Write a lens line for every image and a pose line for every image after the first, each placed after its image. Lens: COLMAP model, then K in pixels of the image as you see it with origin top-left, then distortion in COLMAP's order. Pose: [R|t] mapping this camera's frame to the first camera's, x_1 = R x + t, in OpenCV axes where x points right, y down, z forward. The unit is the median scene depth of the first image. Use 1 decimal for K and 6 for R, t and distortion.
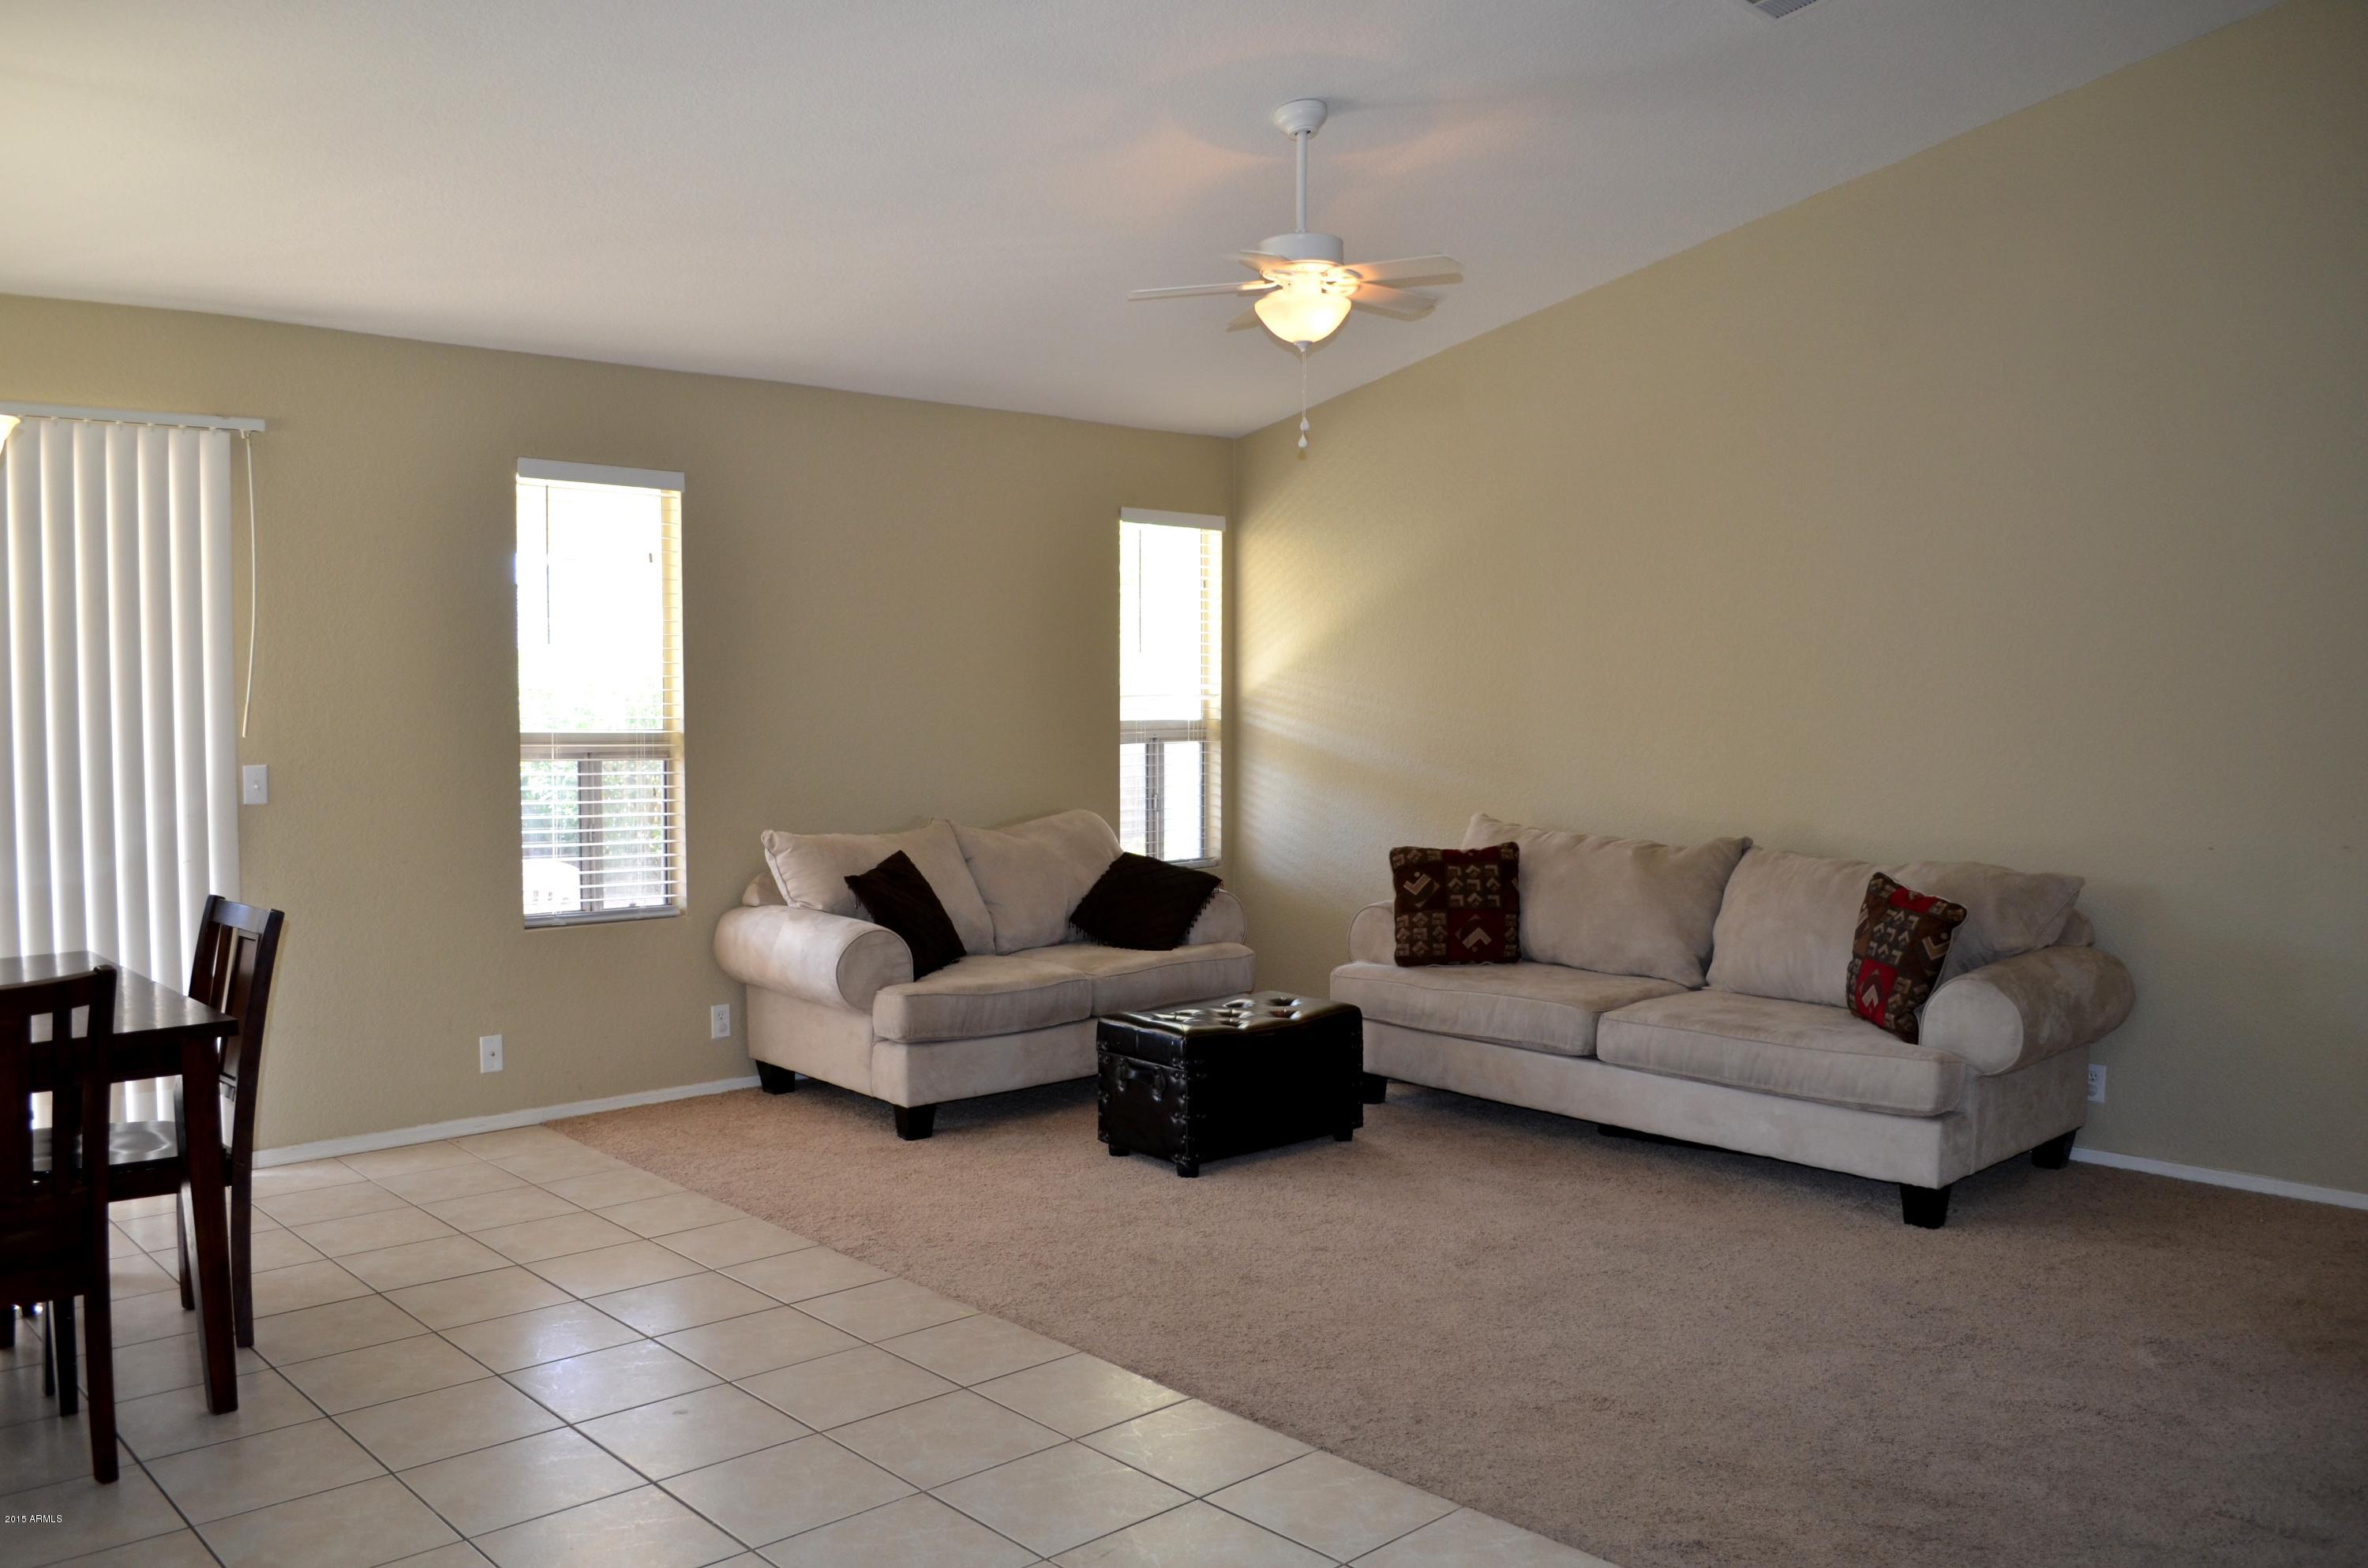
lens RADIAL K [[1811.6, 0, 1184.0], [0, 1811.6, 784.0], [0, 0, 1]] dist [-0.006951, -0.008855]
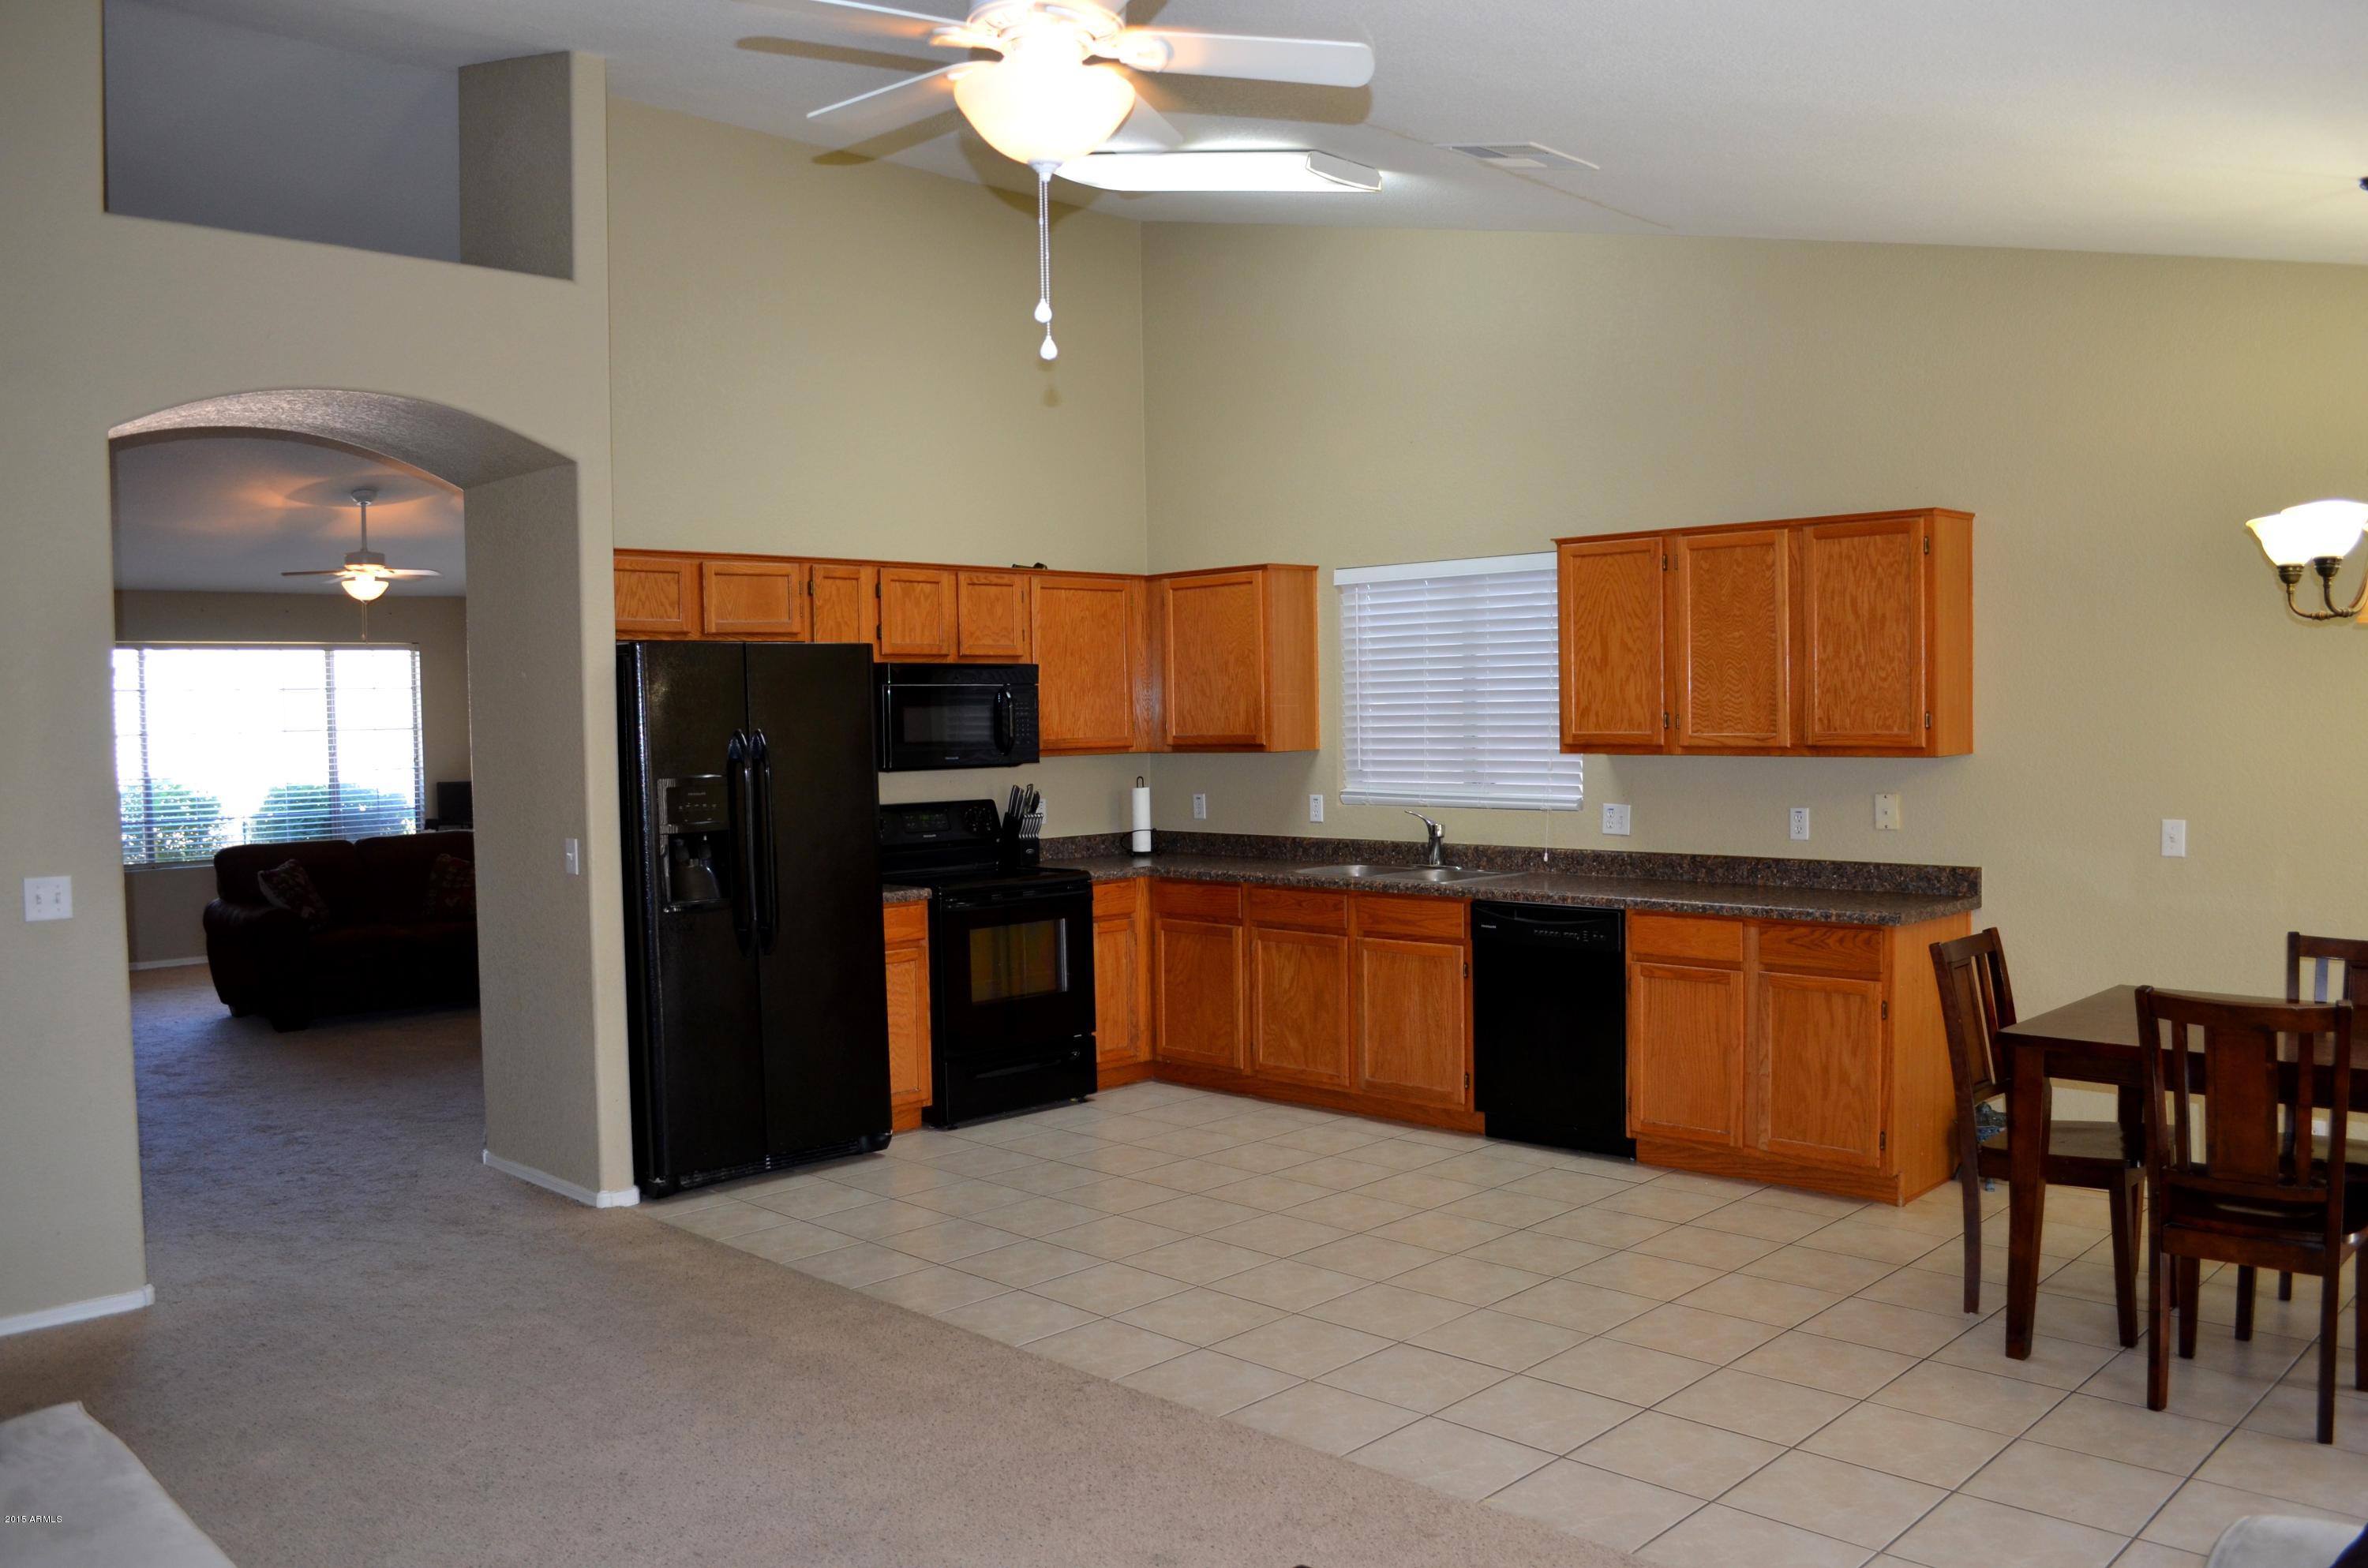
lens RADIAL K [[1811.6, 0, 1184.0], [0, 1811.6, 784.0], [0, 0, 1]] dist [-0.006951, -0.008855]
pose [[-0.998992, 0.014317, -0.042554, 0.069004], [0.010557, 0.996126, 0.087302, -0.146618], [0.043639, 0.086765, -0.995273, 2.145910]]
